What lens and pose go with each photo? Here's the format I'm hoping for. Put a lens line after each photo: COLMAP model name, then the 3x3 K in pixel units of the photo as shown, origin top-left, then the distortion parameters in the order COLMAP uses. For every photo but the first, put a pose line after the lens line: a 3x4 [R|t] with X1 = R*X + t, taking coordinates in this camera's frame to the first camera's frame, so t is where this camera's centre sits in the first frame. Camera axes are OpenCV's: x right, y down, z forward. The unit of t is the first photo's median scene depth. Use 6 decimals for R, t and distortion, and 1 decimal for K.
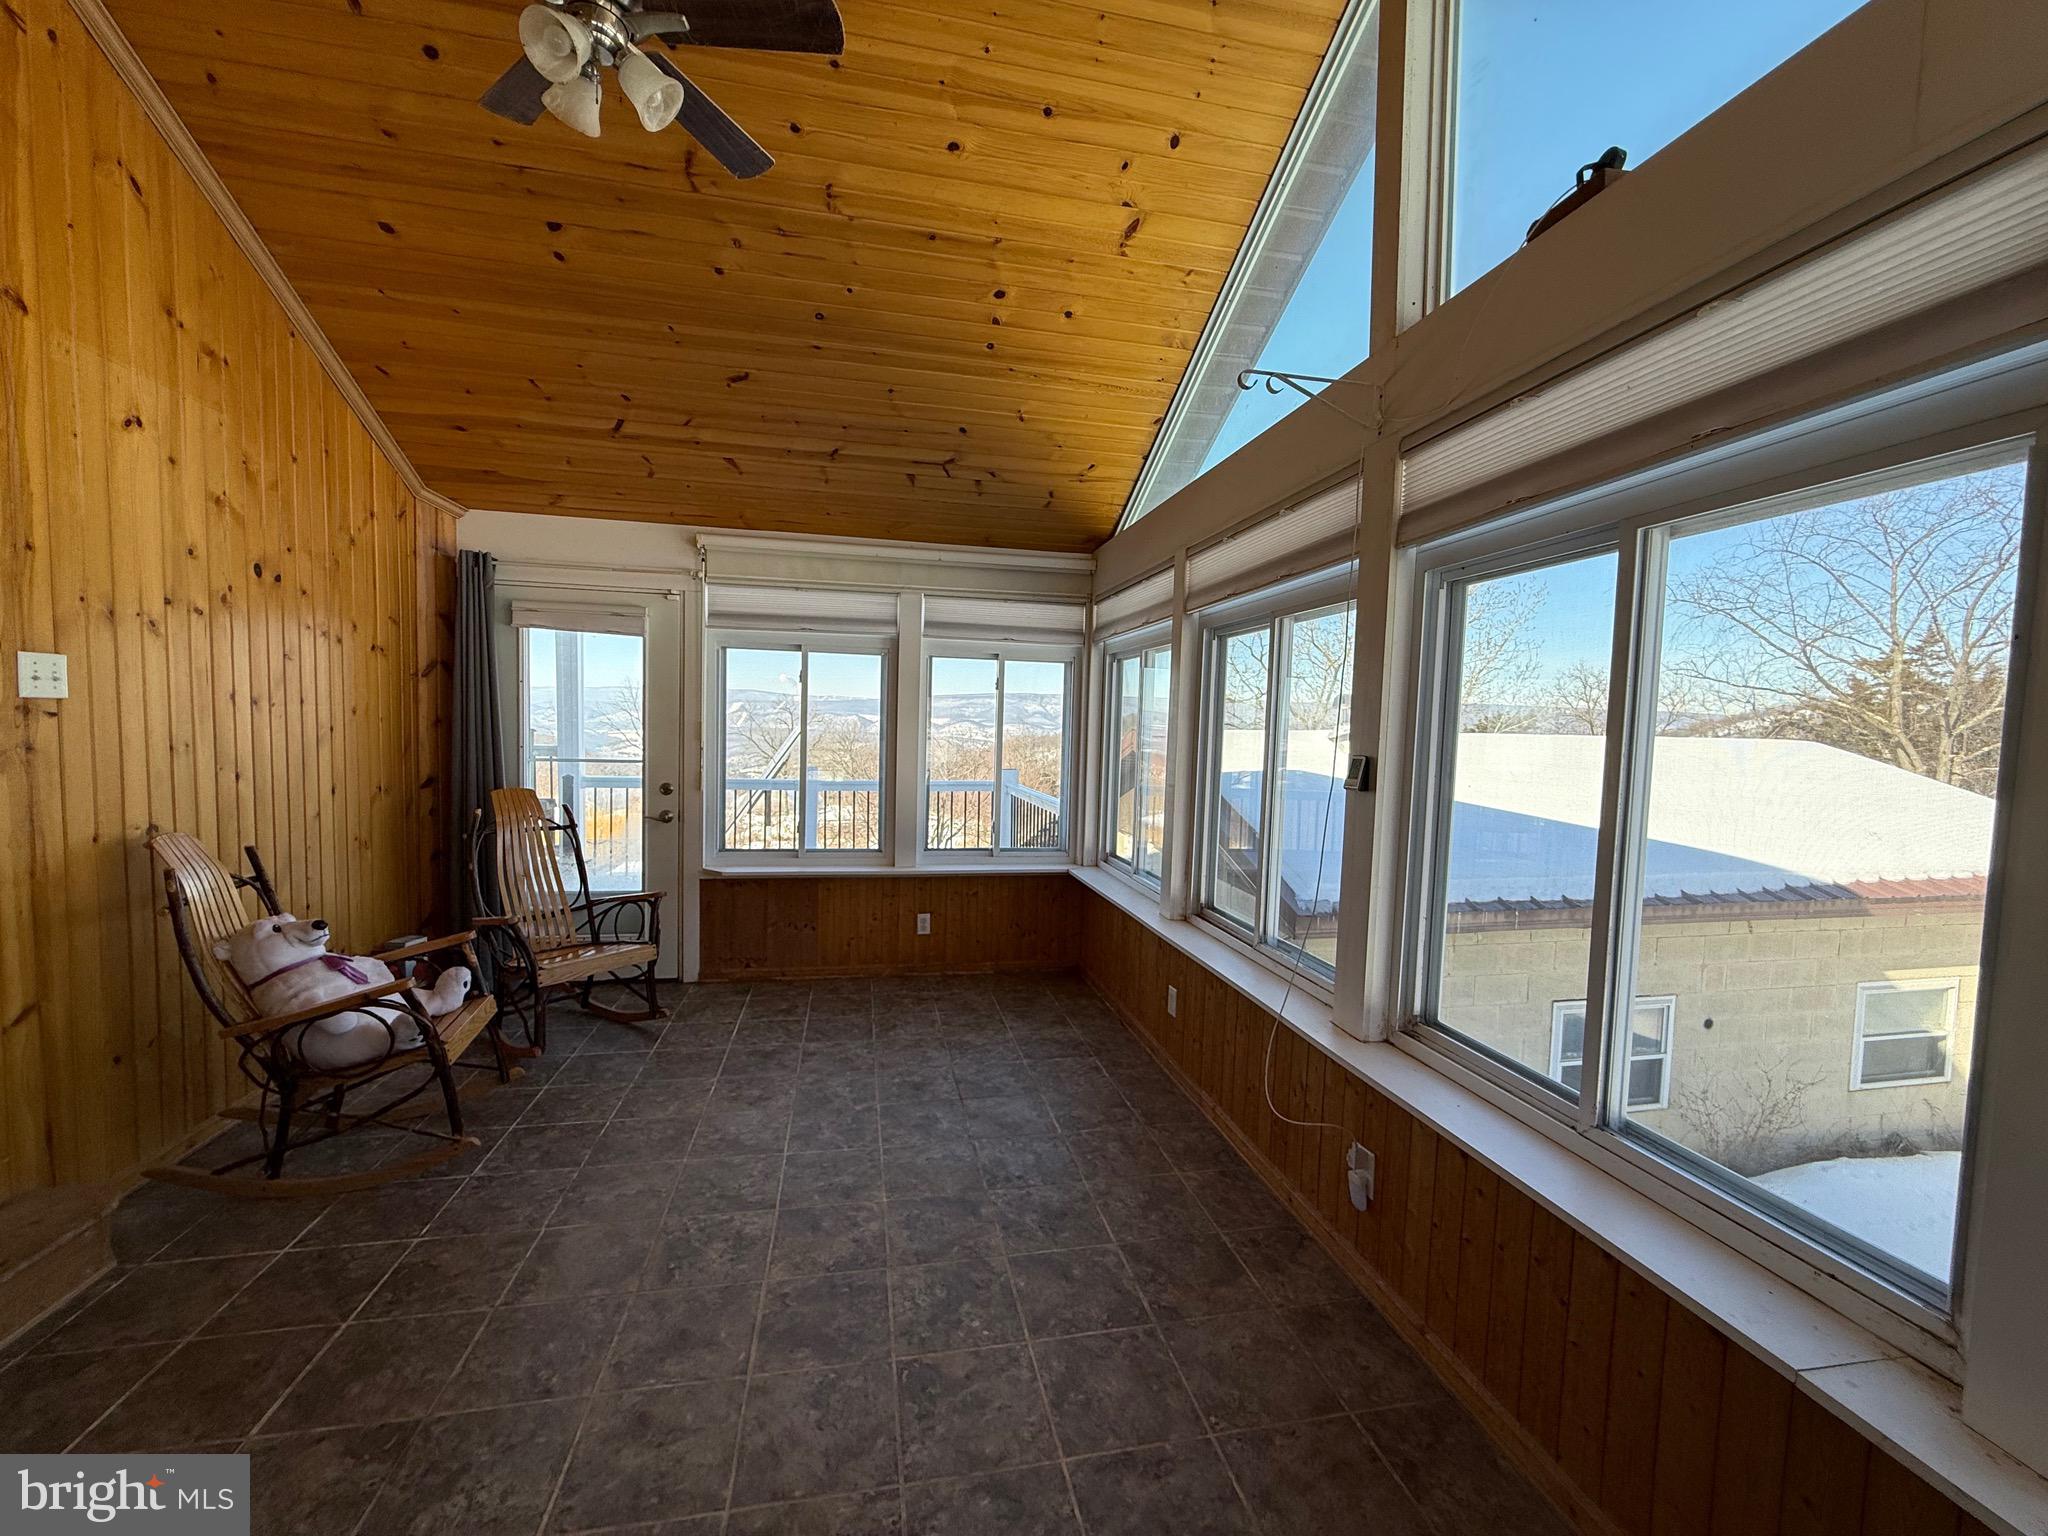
lens RADIAL K [[814.1, 0, 1020.5], [0, 814.1, 766.7], [0, 0, 1]] dist [0.000646, 0.000305]
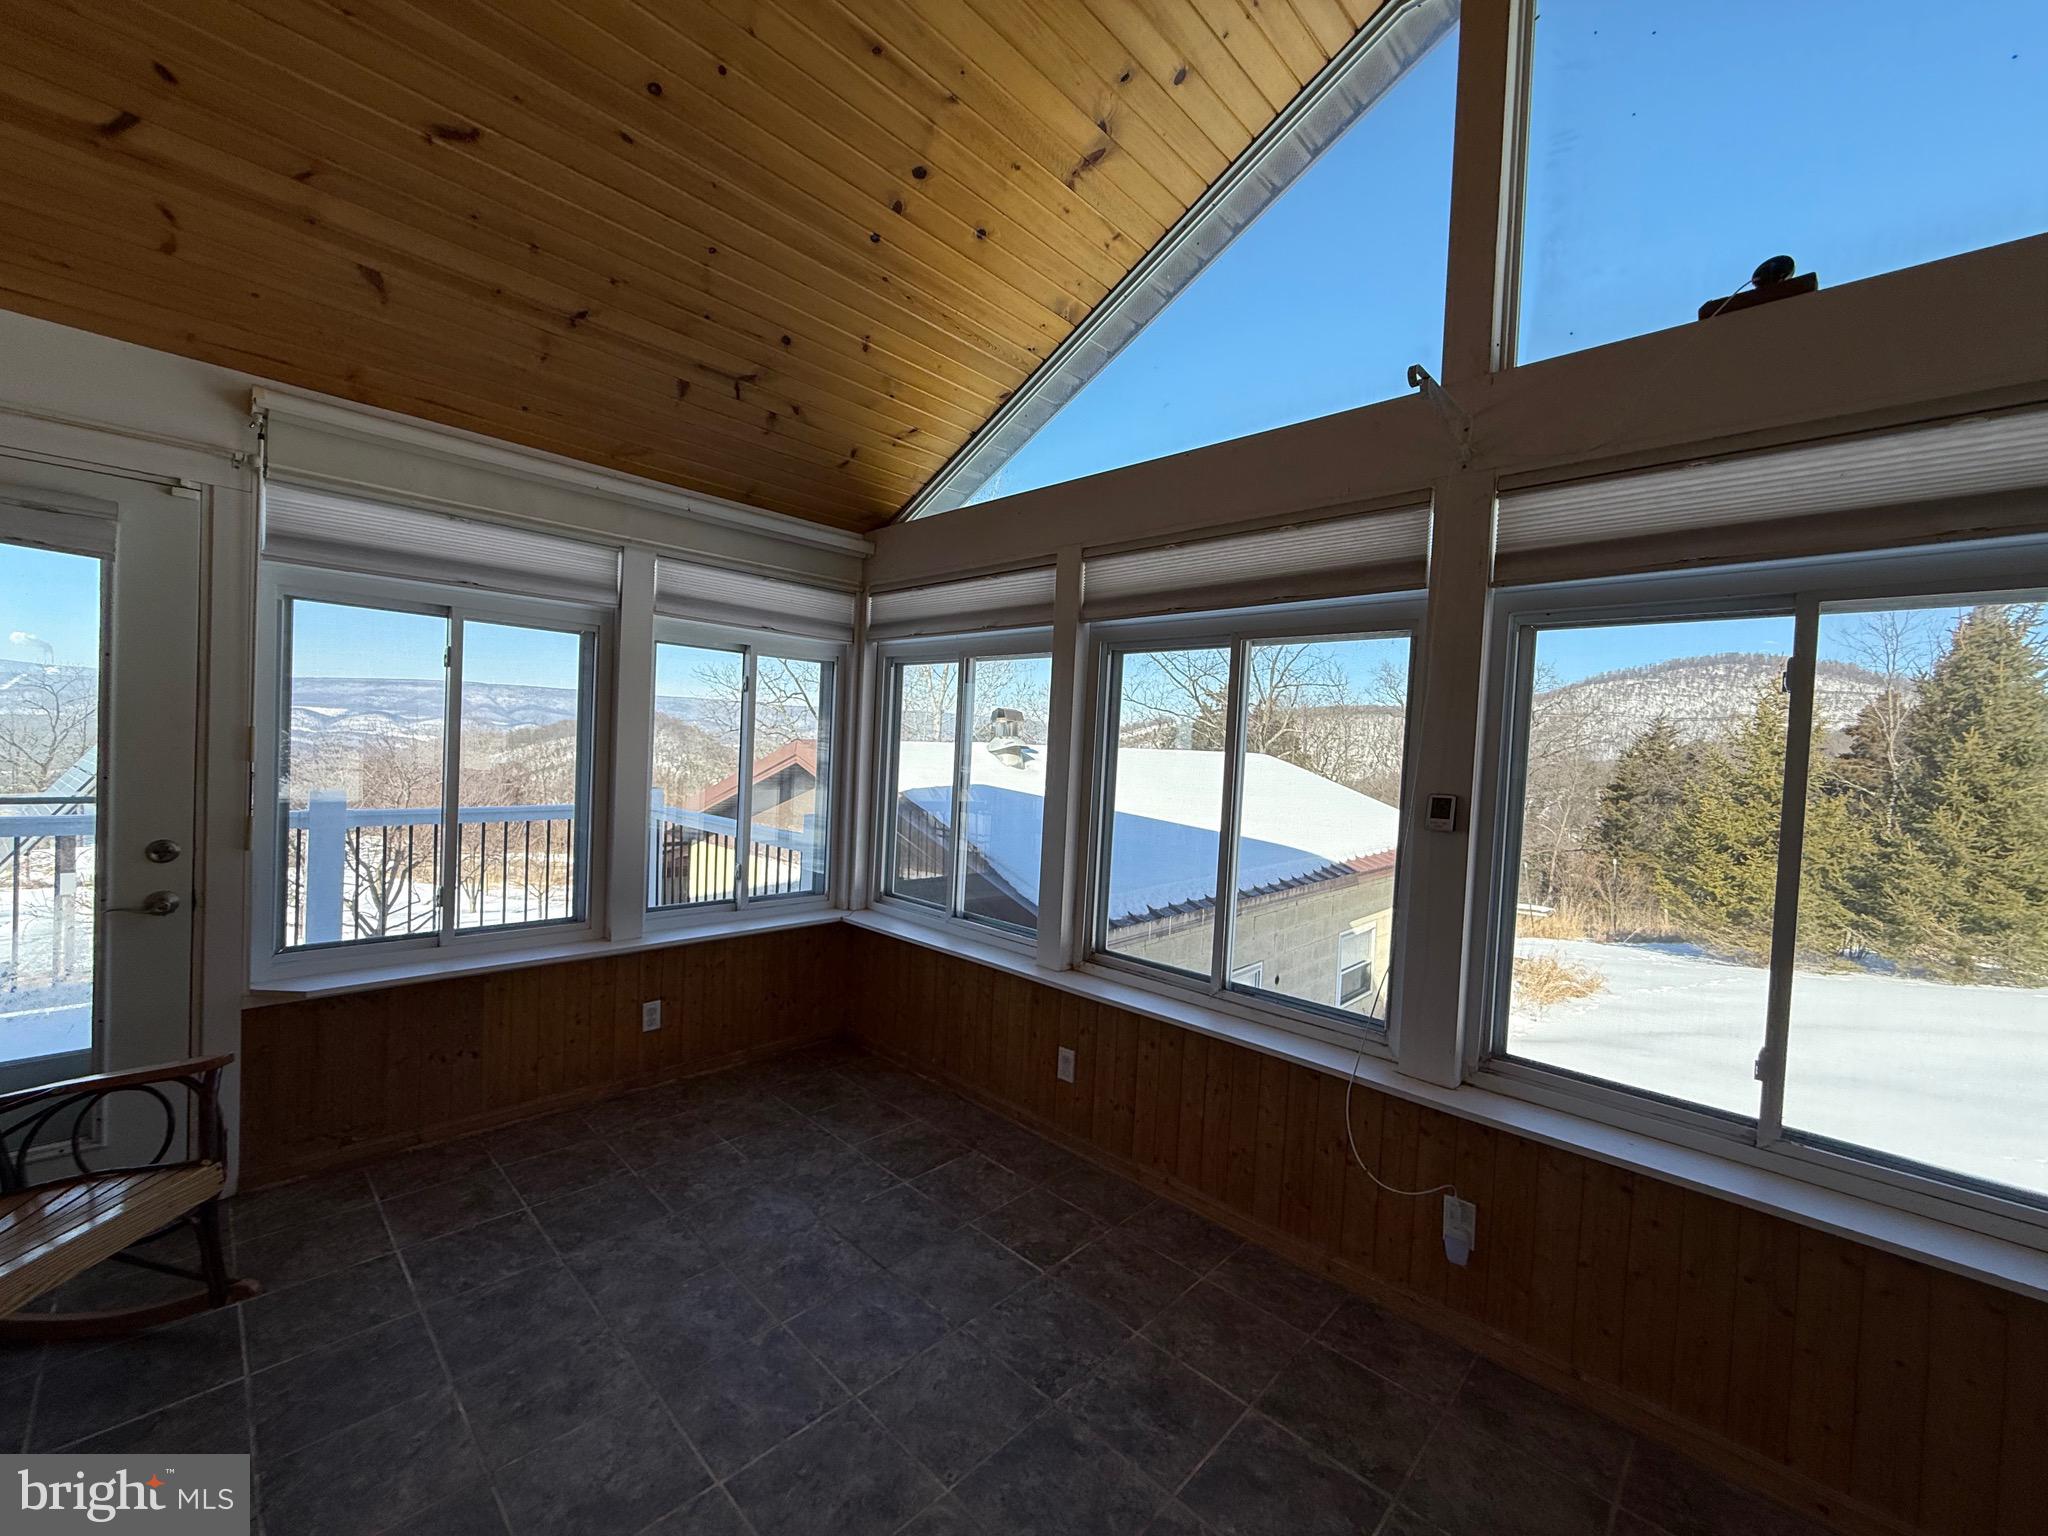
lens RADIAL K [[814.1, 0, 1020.5], [0, 814.1, 766.7], [0, 0, 1]] dist [0.000646, 0.000305]
pose [[0.823380, -0.003807, 0.567477, -0.282459], [0.005372, 0.999985, -0.001087, -0.024940], [-0.567465, 0.003943, 0.823388, 0.250545]]
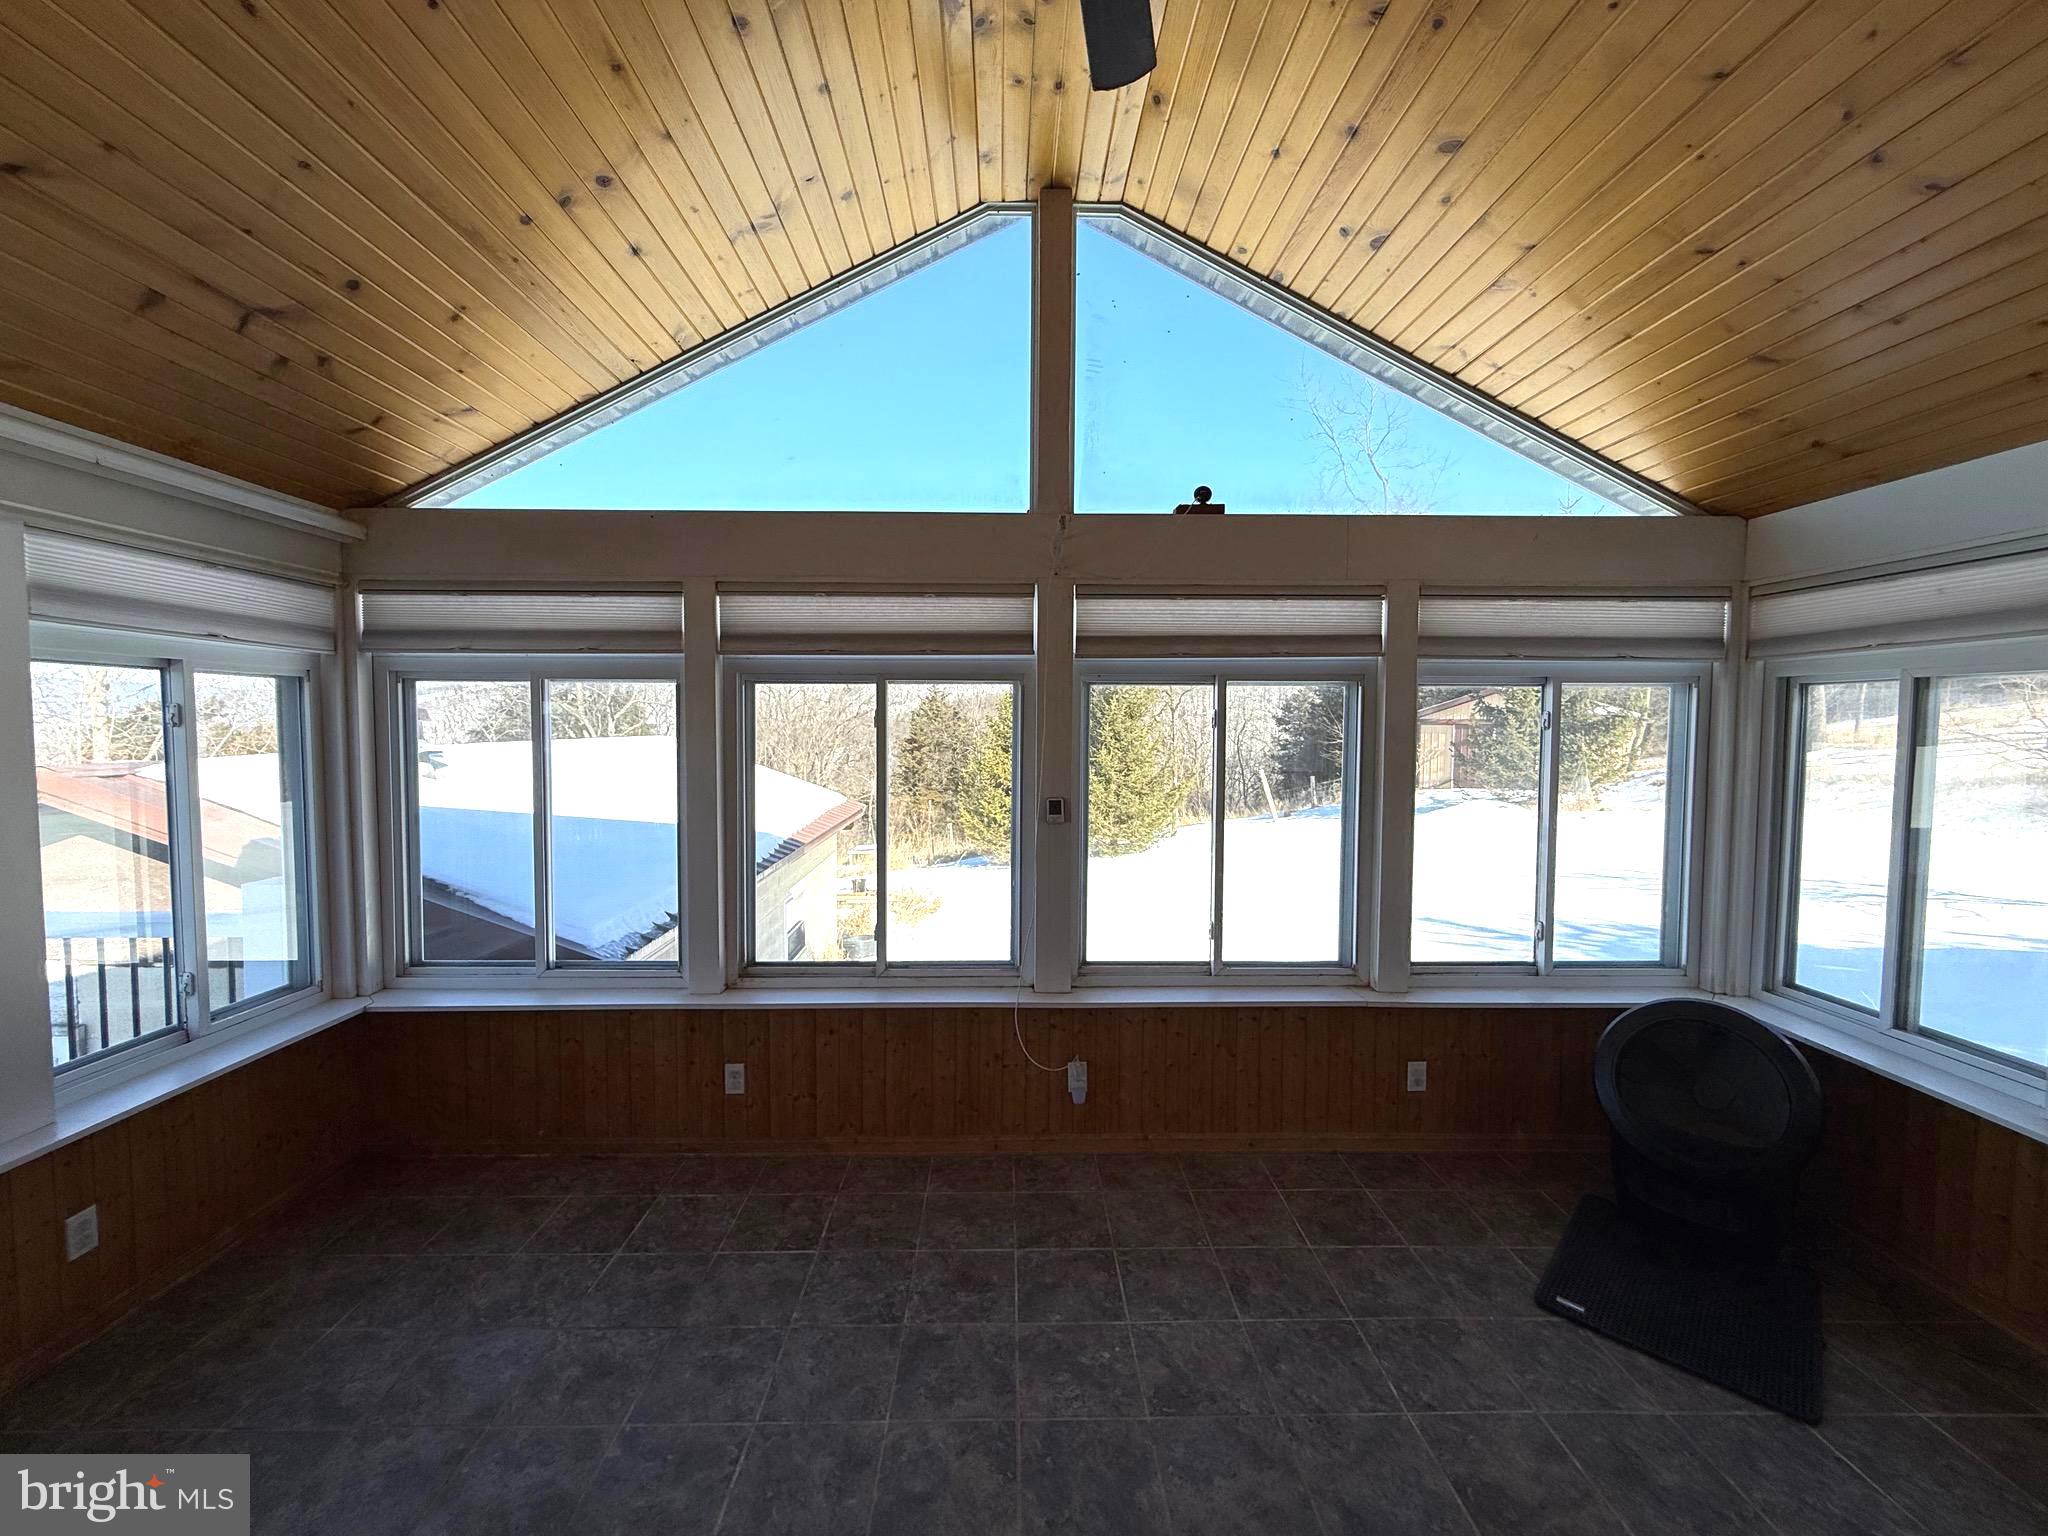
lens RADIAL K [[814.1, 0, 1020.5], [0, 814.1, 766.7], [0, 0, 1]] dist [0.000646, 0.000305]
pose [[0.181560, -0.074479, 0.980555, -0.507340], [0.051696, 0.996472, 0.066116, -0.084997], [-0.982020, 0.038686, 0.184770, 0.408975]]
